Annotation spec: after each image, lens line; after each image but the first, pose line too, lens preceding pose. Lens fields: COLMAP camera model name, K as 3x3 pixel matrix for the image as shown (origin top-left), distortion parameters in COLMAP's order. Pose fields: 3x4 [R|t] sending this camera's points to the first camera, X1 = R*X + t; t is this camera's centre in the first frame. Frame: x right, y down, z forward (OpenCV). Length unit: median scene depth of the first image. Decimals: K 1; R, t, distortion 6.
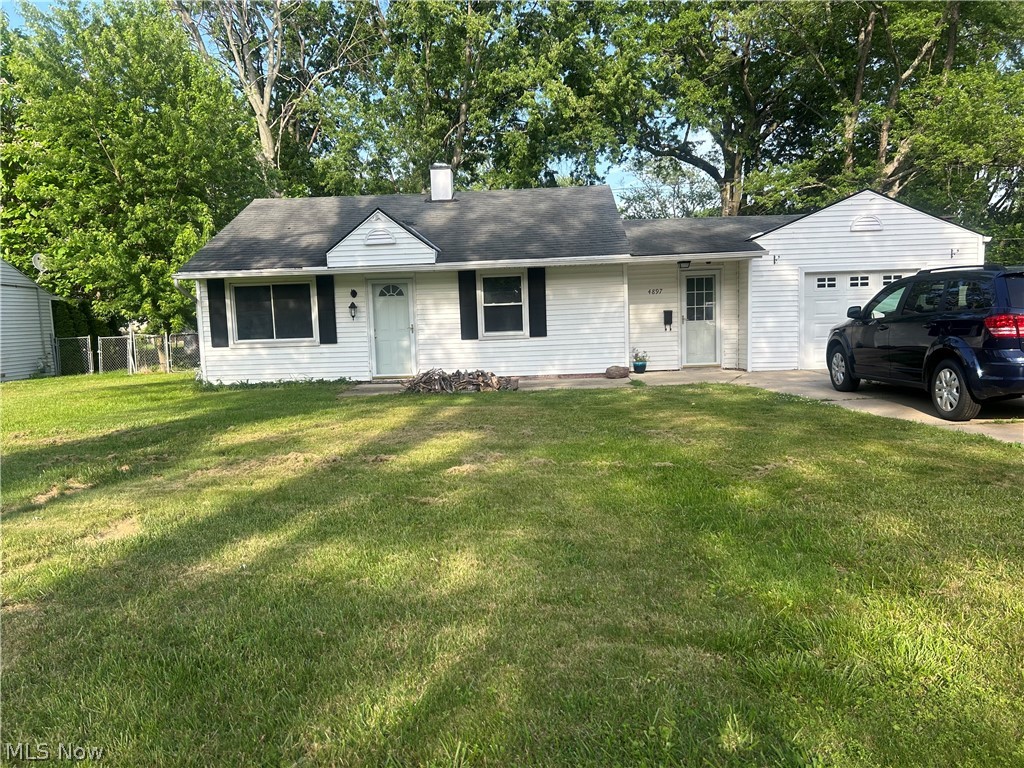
lens RADIAL K [[772.6, 0, 512.0], [0, 772.6, 384.0], [0, 0, 1]] dist [0.150413, -0.202767]
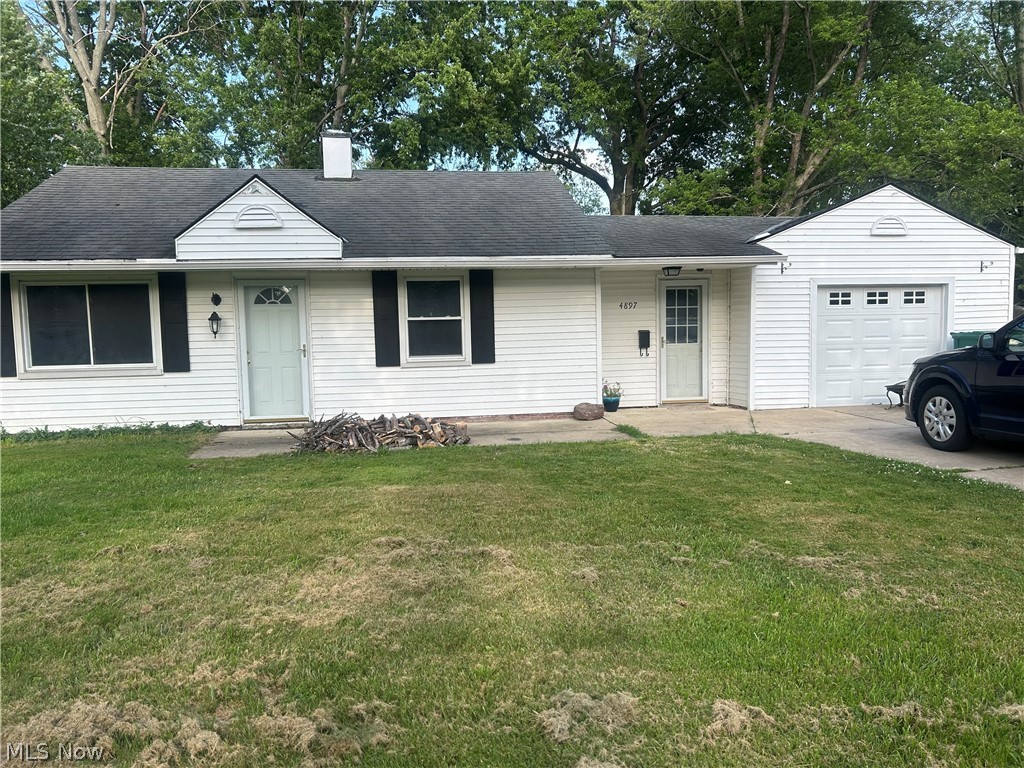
lens RADIAL K [[781.1, 0, 512.0], [0, 781.1, 384.0], [0, 0, 1]] dist [0.077357, -0.063680]
pose [[0.984799, 0.001004, 0.173697, -0.066037], [0.001738, 0.999876, -0.015632, -0.029525], [-0.173691, 0.015697, 0.984675, 0.264473]]
